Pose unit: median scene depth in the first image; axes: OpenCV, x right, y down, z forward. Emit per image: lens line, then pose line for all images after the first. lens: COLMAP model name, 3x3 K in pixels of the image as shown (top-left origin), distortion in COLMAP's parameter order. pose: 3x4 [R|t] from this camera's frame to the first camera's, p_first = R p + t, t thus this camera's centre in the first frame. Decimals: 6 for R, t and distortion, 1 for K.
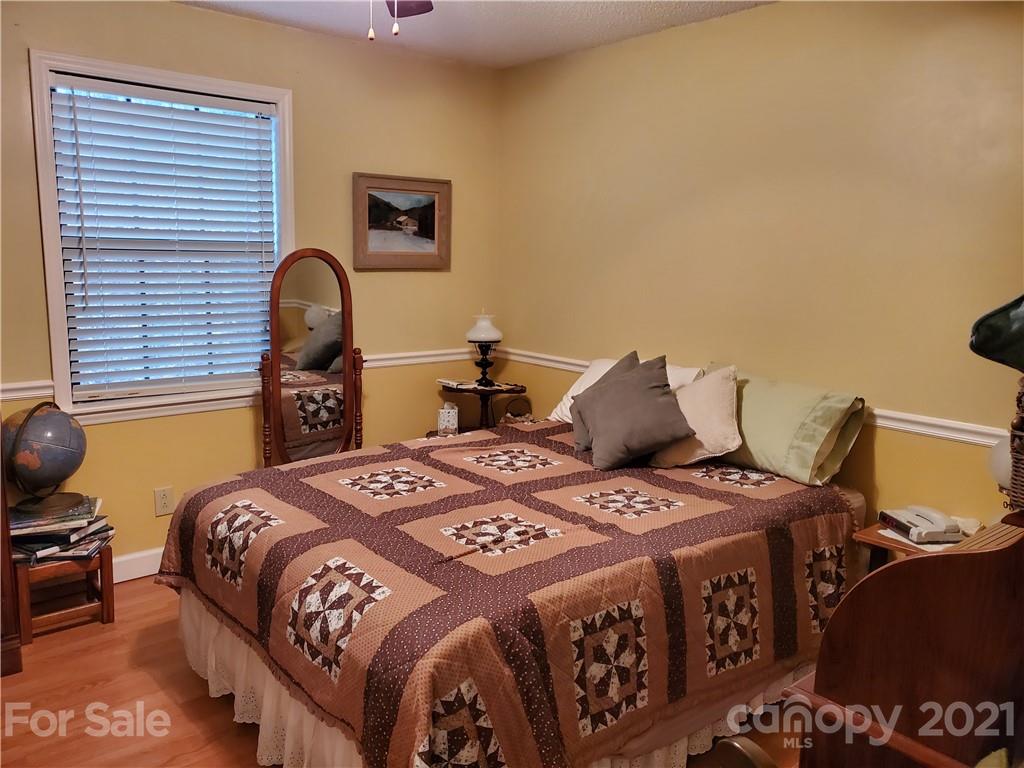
lens RADIAL K [[804.6, 0, 512.0], [0, 804.6, 384.0], [0, 0, 1]] dist [0.064617, -0.000274]
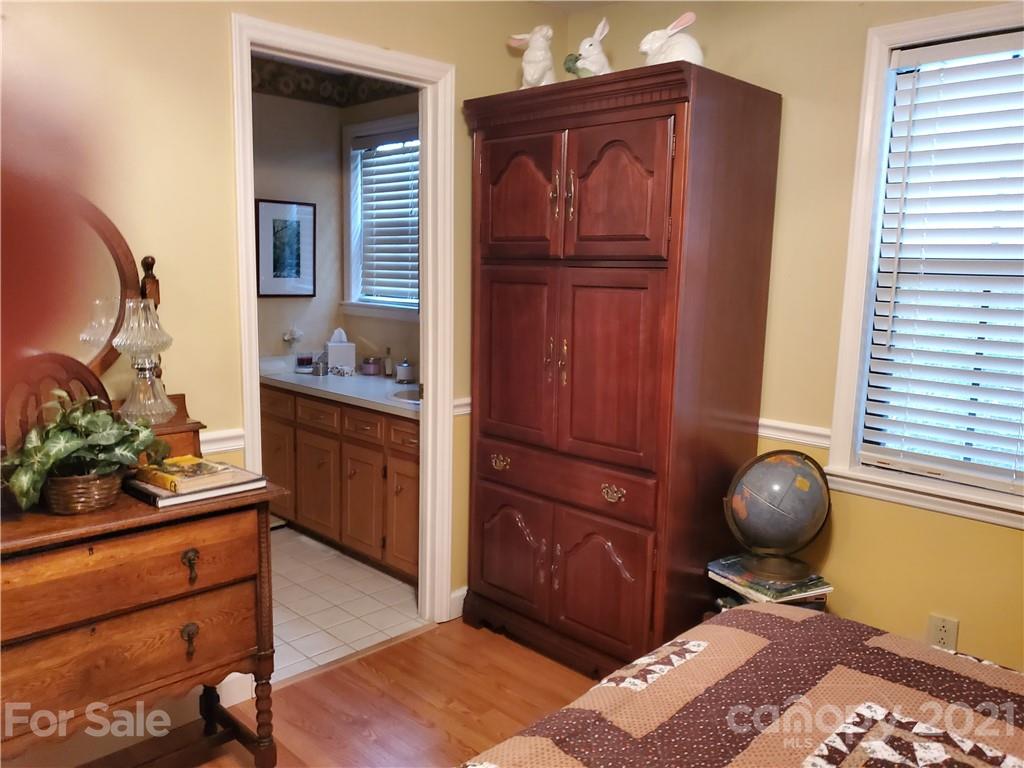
lens RADIAL K [[804.6, 0, 512.0], [0, 804.6, 384.0], [0, 0, 1]] dist [0.064617, -0.000274]
pose [[0.093844, 0.129821, -0.987087, 0.256687], [-0.181718, 0.977040, 0.111223, -0.097047], [0.978863, 0.168933, 0.115280, 0.679227]]
